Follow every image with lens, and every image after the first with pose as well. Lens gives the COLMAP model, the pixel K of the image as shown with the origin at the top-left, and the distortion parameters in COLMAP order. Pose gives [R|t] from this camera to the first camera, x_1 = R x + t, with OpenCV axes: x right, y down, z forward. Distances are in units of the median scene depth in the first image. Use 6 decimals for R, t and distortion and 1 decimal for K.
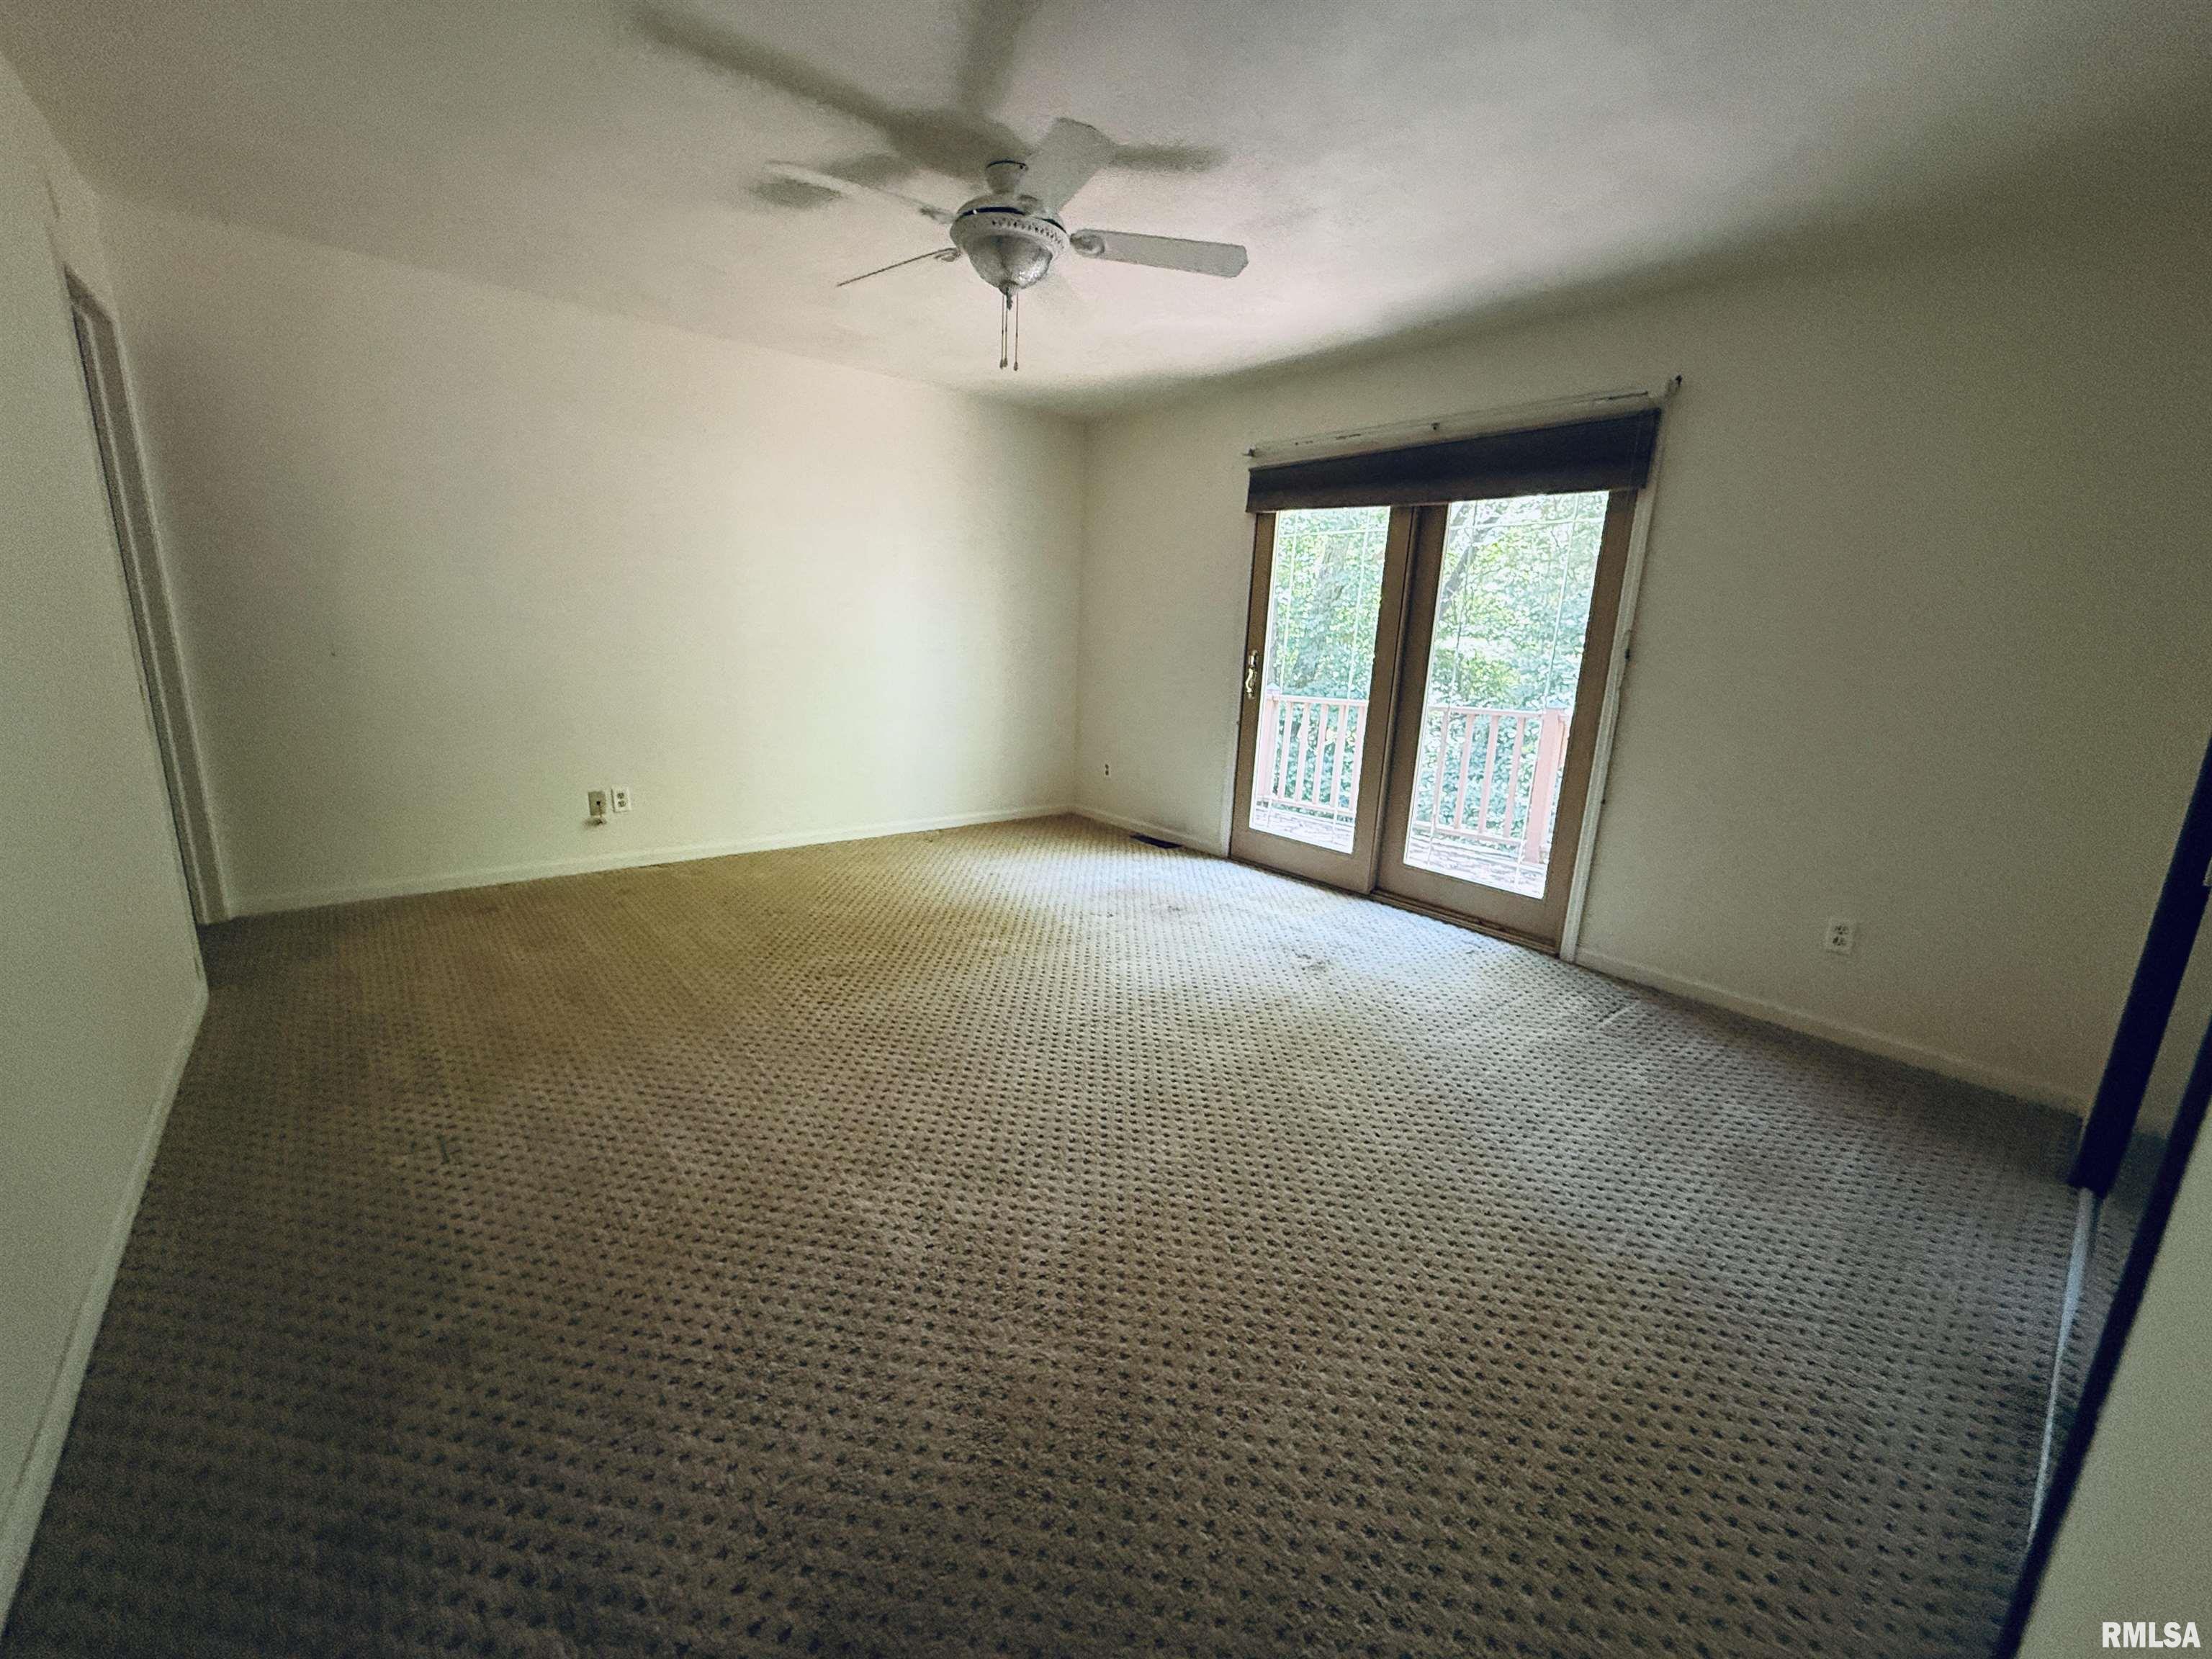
lens RADIAL K [[883.0, 0, 1097.4], [0, 883.0, 829.5], [0, 0, 1]] dist [-0.002223, -0.000471]
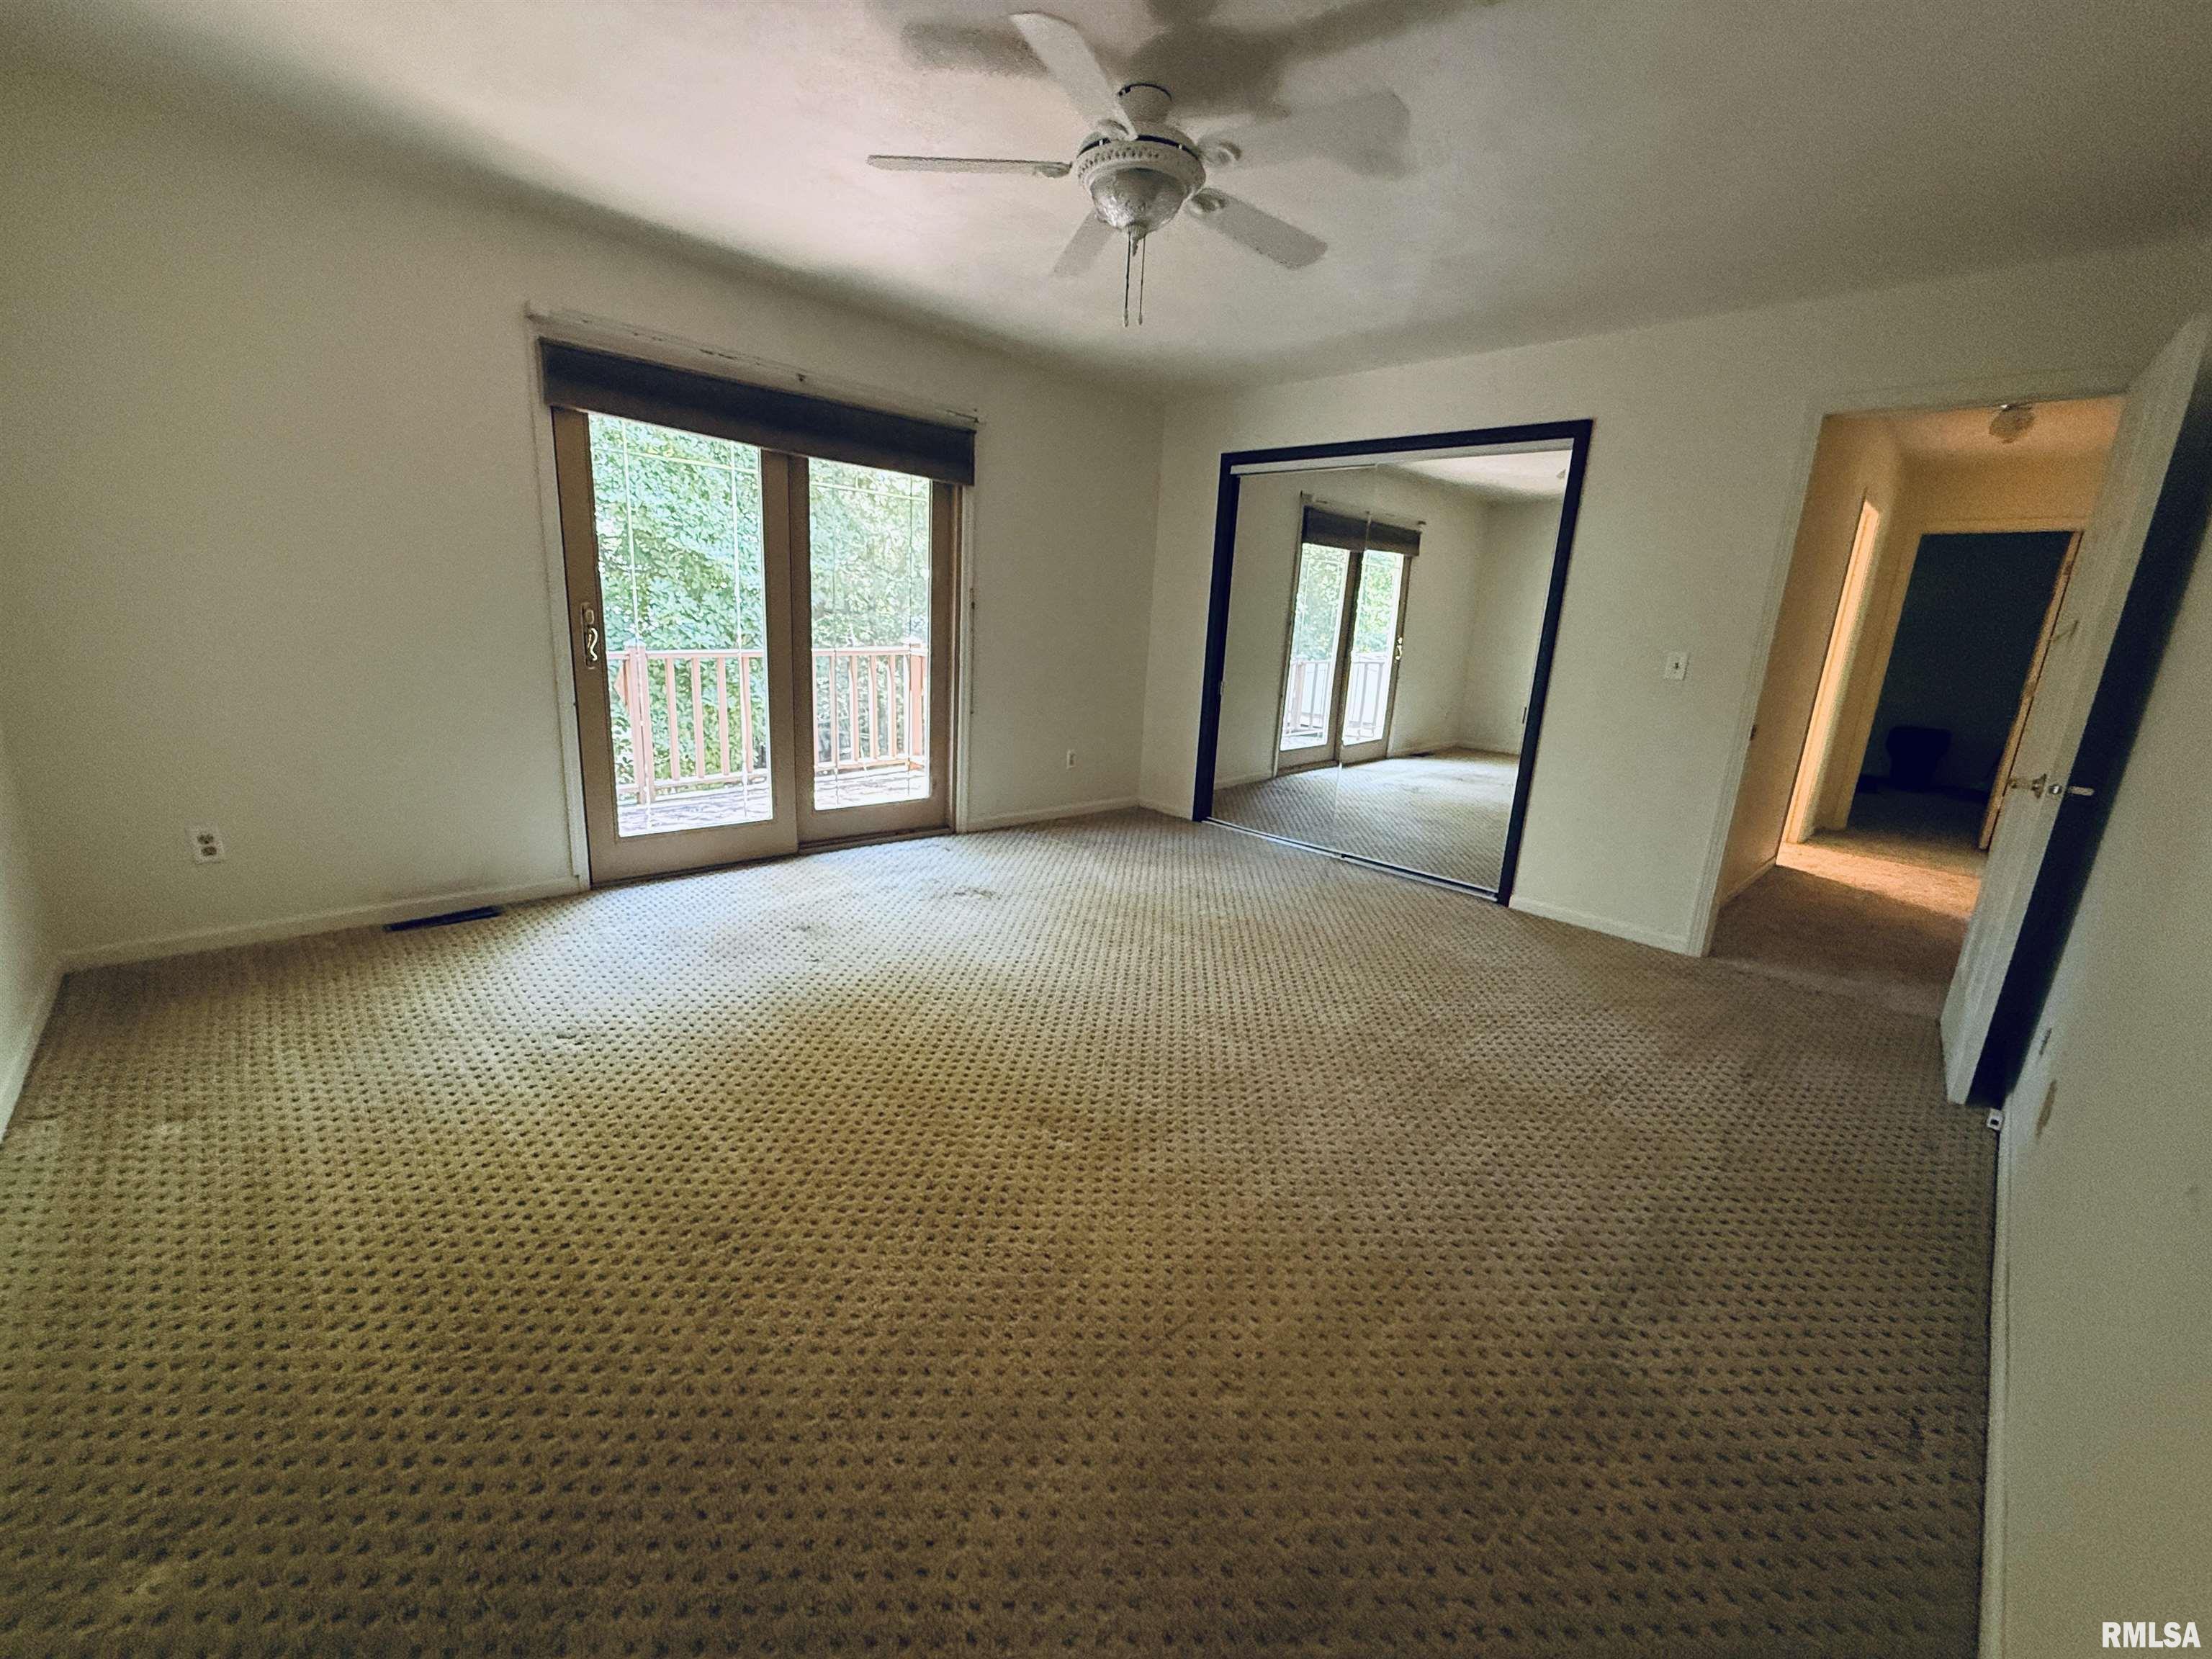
lens RADIAL K [[883.0, 0, 1097.4], [0, 883.0, 829.5], [0, 0, 1]] dist [-0.002223, -0.000471]
pose [[-0.071757, -0.286728, 0.955321, -0.705625], [0.162149, 0.941695, 0.294818, -0.200919], [-0.984154, 0.176060, -0.021081, 0.733015]]
